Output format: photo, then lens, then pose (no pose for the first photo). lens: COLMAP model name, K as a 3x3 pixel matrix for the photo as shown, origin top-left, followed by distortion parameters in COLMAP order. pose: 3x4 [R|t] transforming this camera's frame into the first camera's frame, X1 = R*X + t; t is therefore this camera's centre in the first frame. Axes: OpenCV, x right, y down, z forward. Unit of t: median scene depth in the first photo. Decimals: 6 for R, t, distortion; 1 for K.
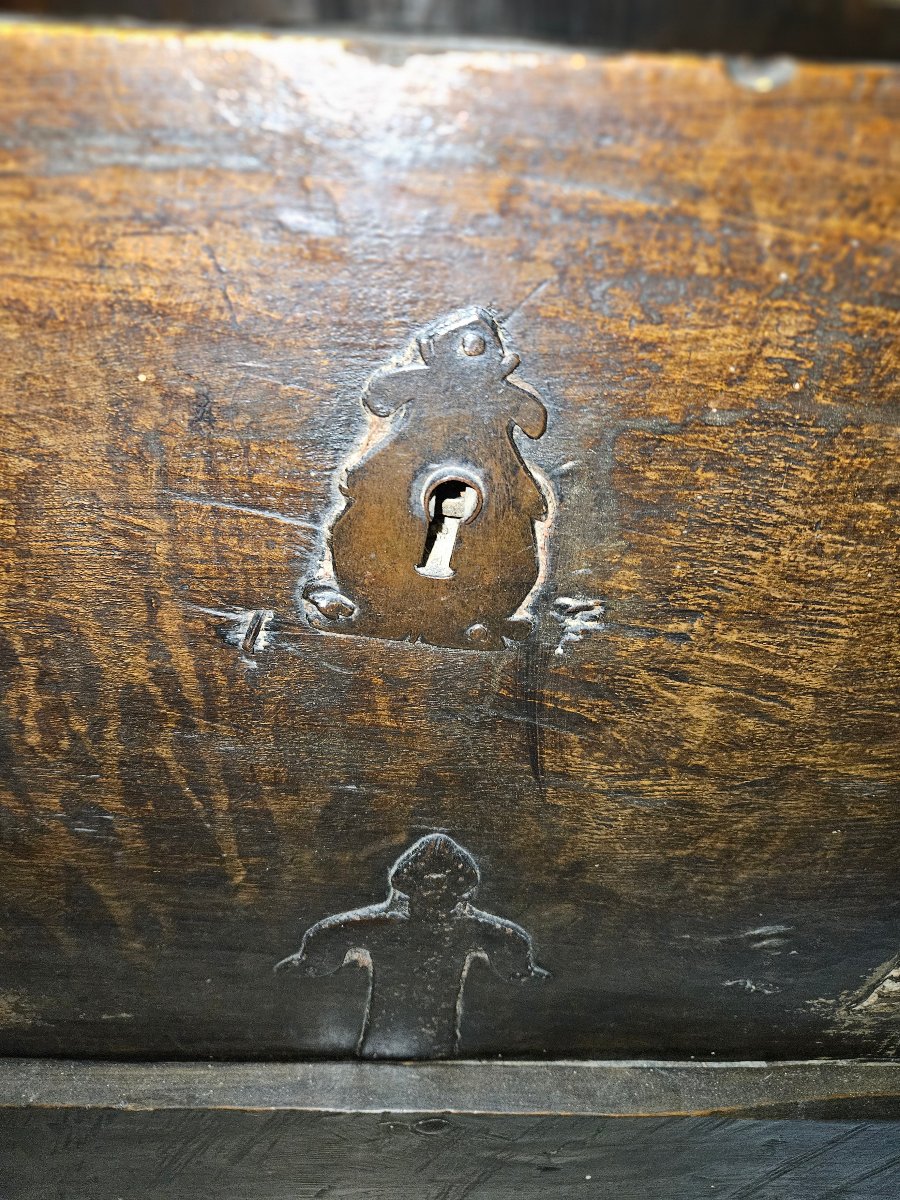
lens RADIAL K [[825.3, 0, 450.0], [0, 825.3, 600.0], [0, 0, 1]] dist [0.037497, -0.069847]
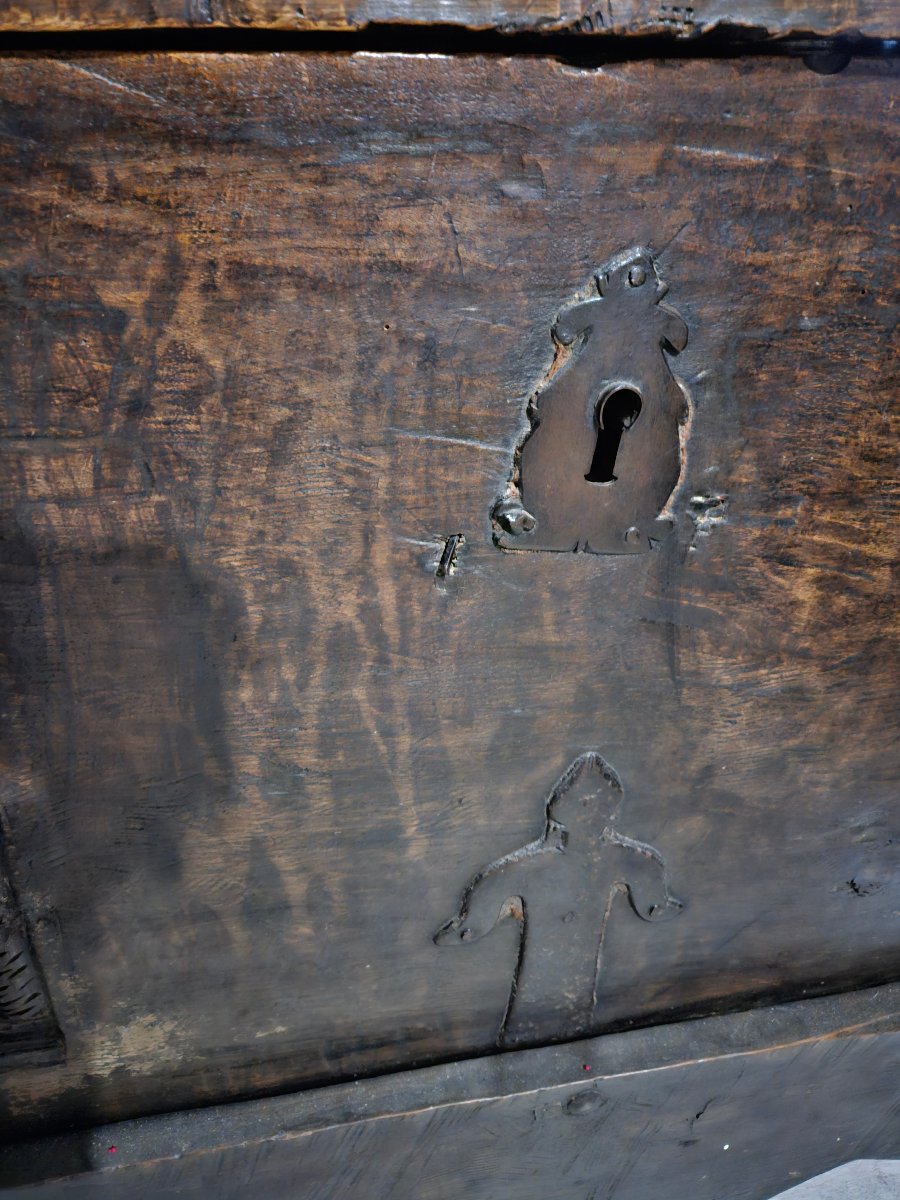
lens RADIAL K [[825.3, 0, 450.0], [0, 825.3, 600.0], [0, 0, 1]] dist [0.037497, -0.069847]
pose [[0.985113, -0.129743, 0.112775, -0.411240], [0.145528, 0.978618, -0.145354, 0.294458], [-0.091505, 0.159602, 0.982931, -0.162126]]
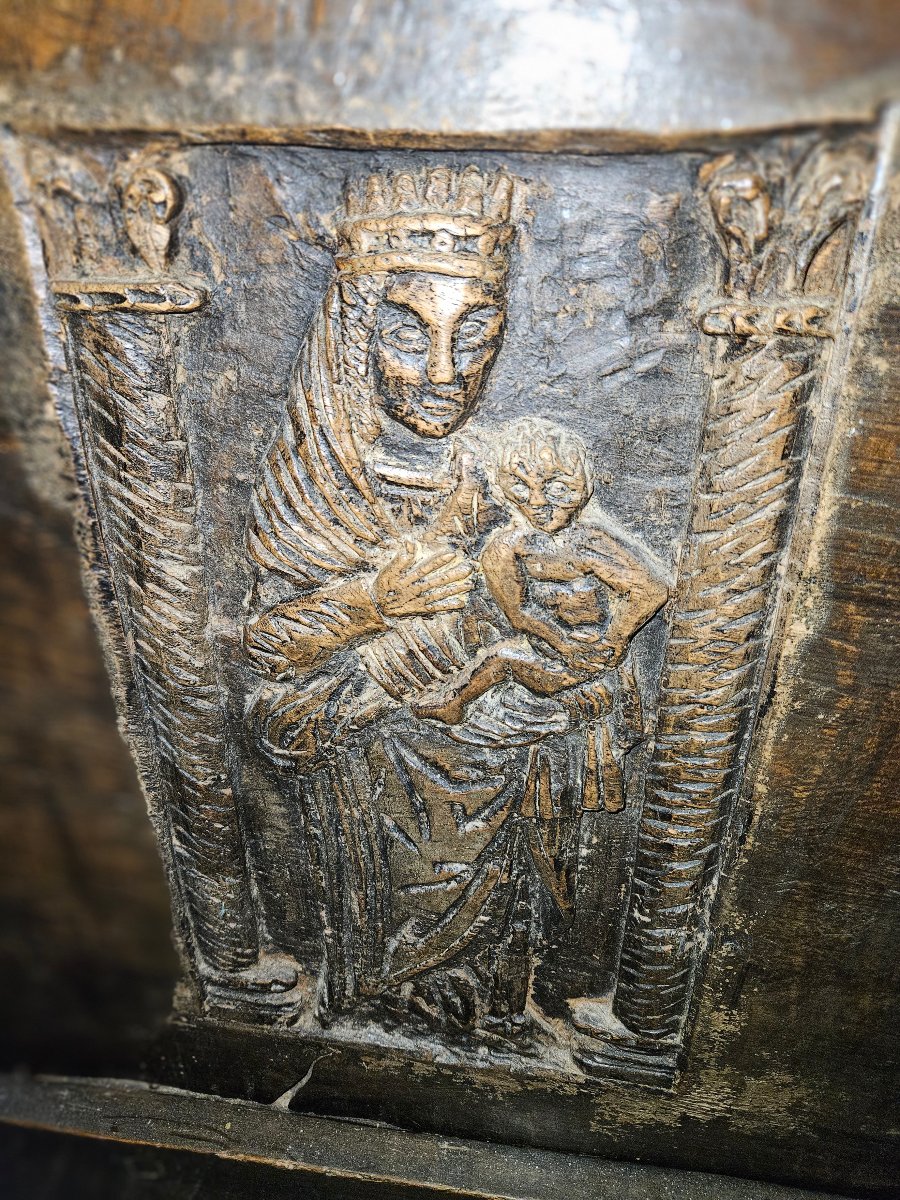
lens RADIAL K [[792.5, 0, 450.0], [0, 792.5, 600.0], [0, 0, 1]] dist [0.056681, -0.067456]
pose [[0.983540, 0.021620, -0.179391, -1.253618], [-0.055184, 0.981322, -0.184289, 0.255023], [0.172056, 0.191155, 0.966362, 0.031207]]
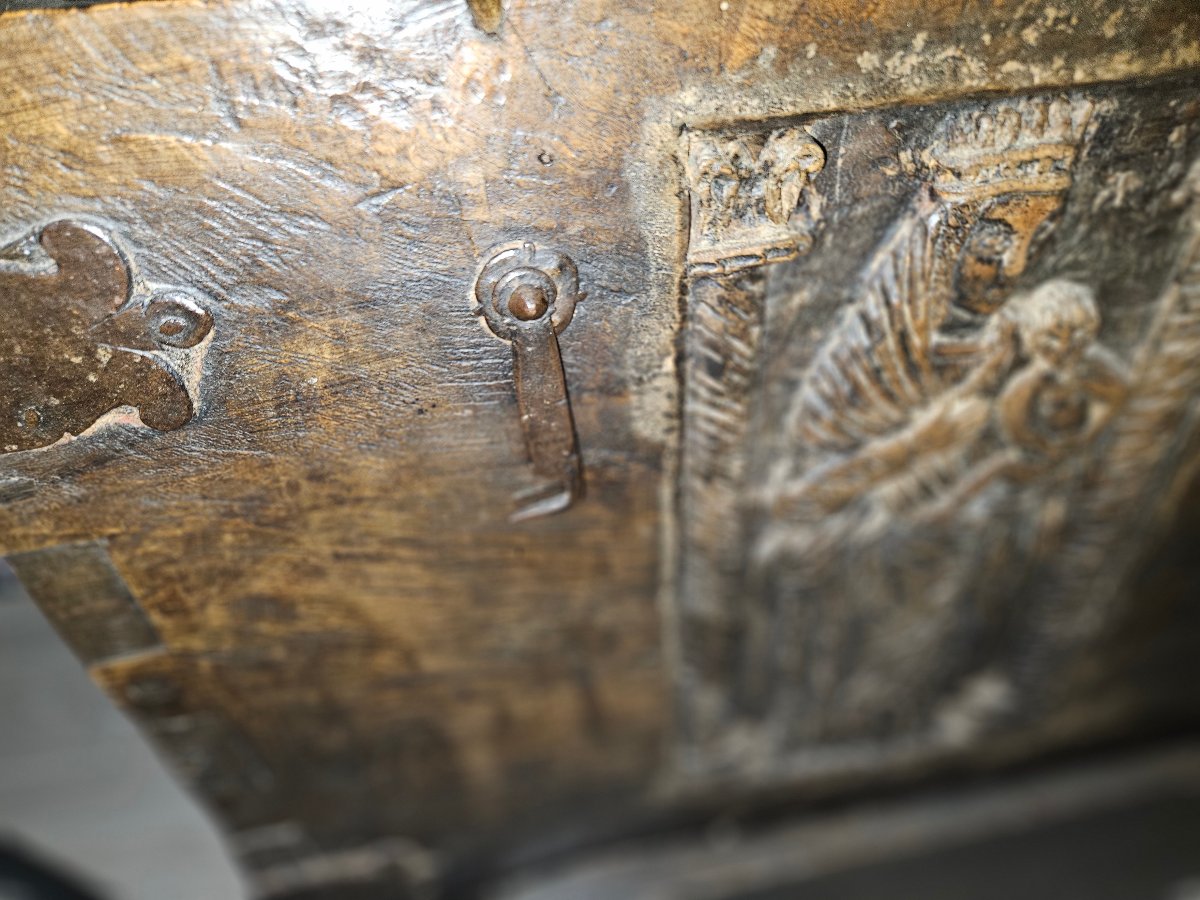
lens RADIAL K [[792.5, 0, 600.0], [0, 792.5, 450.0], [0, 0, 1]] dist [0.056681, -0.067456]
pose [[0.981130, -0.191585, 0.026057, -2.091220], [0.191121, 0.981377, 0.019303, -0.065129], [-0.029270, -0.013959, 0.999474, -0.215064]]
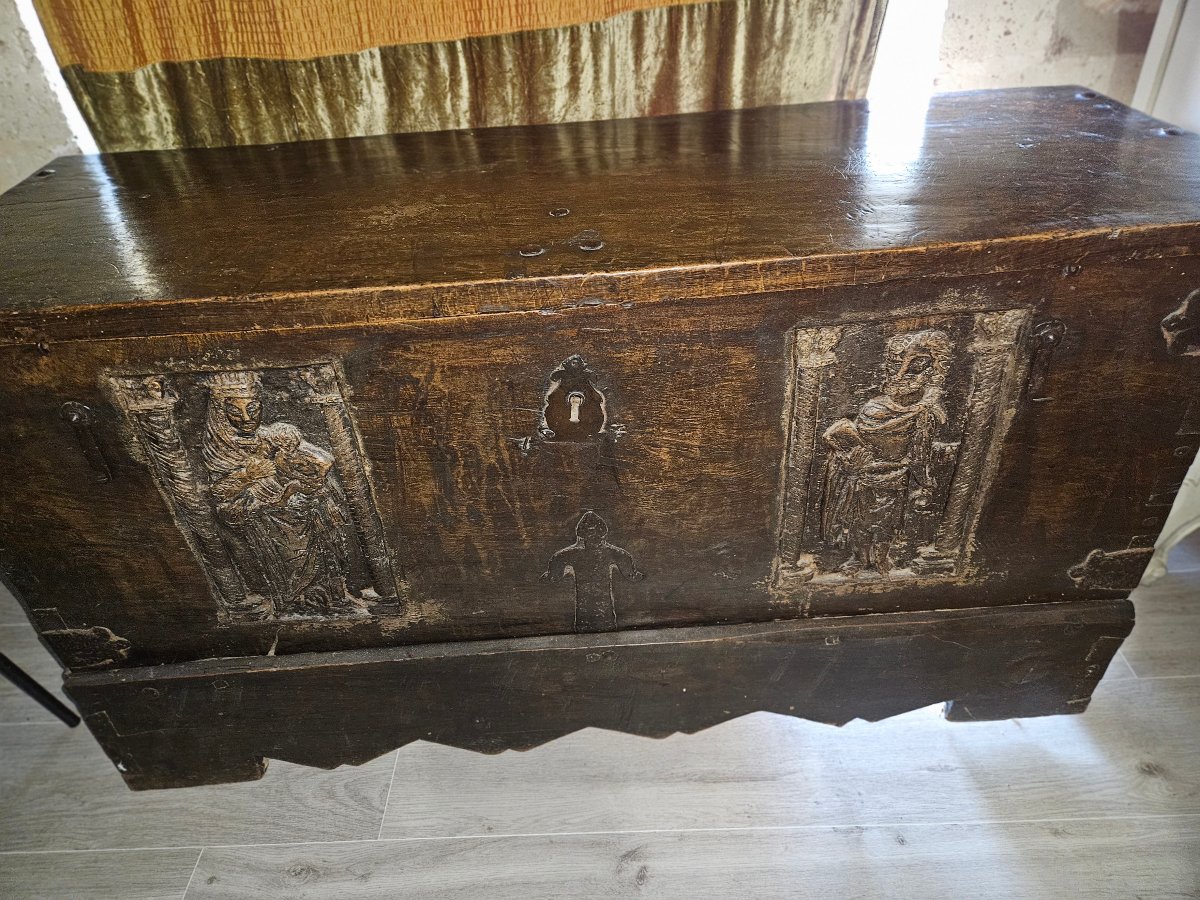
lens RADIAL K [[792.5, 0, 600.0], [0, 792.5, 450.0], [0, 0, 1]] dist [0.056681, -0.067456]
pose [[0.992756, -0.100337, -0.066085, 0.312312], [0.097826, 0.994391, -0.040199, 0.248788], [0.069747, 0.033443, 0.997004, -2.484058]]
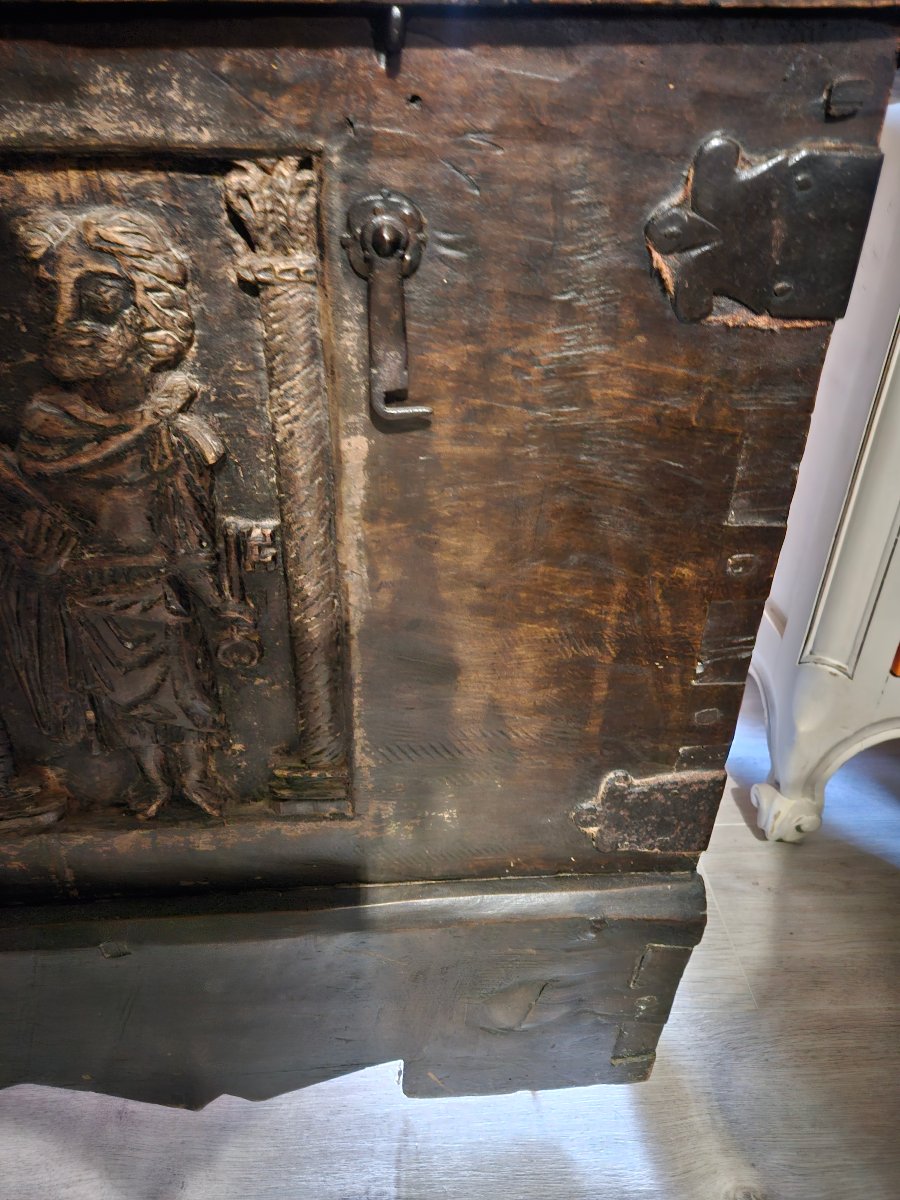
lens RADIAL K [[829.3, 0, 450.0], [0, 829.3, 600.0], [0, 0, 1]] dist [0.057508, -0.069383]
pose [[0.997730, -0.055238, 0.038509, 2.012069], [0.059832, 0.989621, -0.130653, 0.650980], [-0.030892, 0.132660, 0.990680, -0.415928]]
